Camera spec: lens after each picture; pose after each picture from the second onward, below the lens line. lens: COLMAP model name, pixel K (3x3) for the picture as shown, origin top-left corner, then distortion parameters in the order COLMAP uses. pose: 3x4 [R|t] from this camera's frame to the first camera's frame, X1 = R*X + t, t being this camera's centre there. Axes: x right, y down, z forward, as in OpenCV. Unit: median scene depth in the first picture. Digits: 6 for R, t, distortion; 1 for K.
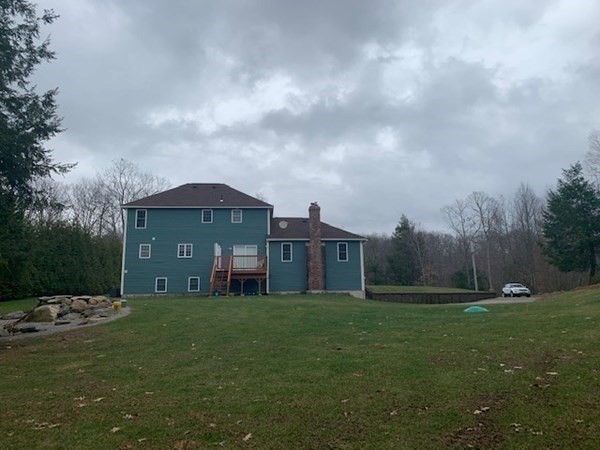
lens RADIAL K [[447.0, 0, 300.0], [0, 447.0, 225.0], [0, 0, 1]] dist [0.089053, -0.000636]
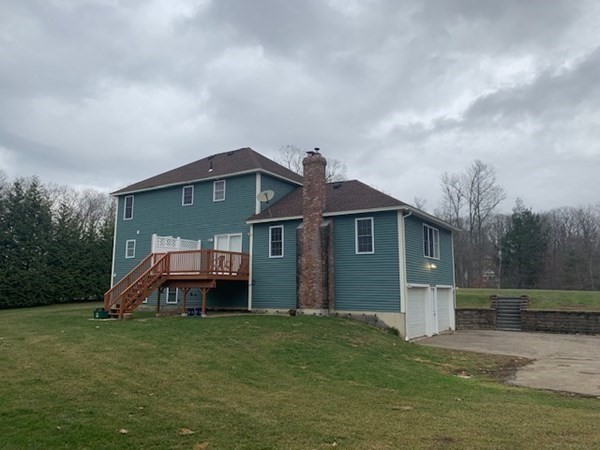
lens RADIAL K [[447.0, 0, 300.0], [0, 447.0, 225.0], [0, 0, 1]] dist [0.089053, -0.000636]
pose [[0.793459, -0.069705, -0.604619, 0.356711], [0.085859, 0.996305, -0.002186, 0.043523], [0.602537, -0.050178, 0.796512, 0.554423]]
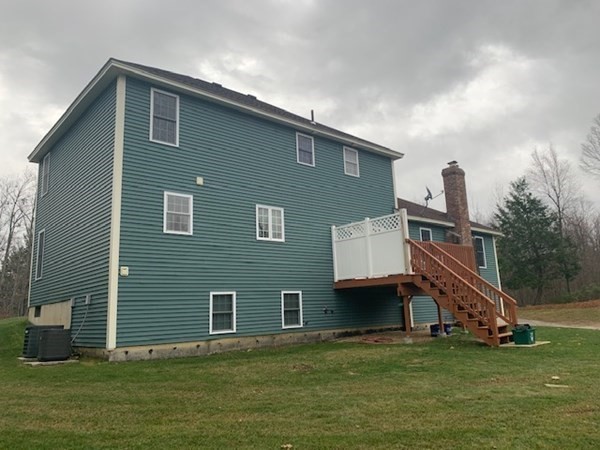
lens RADIAL K [[447.0, 0, 300.0], [0, 447.0, 225.0], [0, 0, 1]] dist [0.089053, -0.000636]
pose [[0.803472, 0.091841, 0.588216, -0.463167], [-0.061930, 0.995563, -0.070848, 0.084339], [-0.592113, 0.020496, 0.805594, 0.670377]]
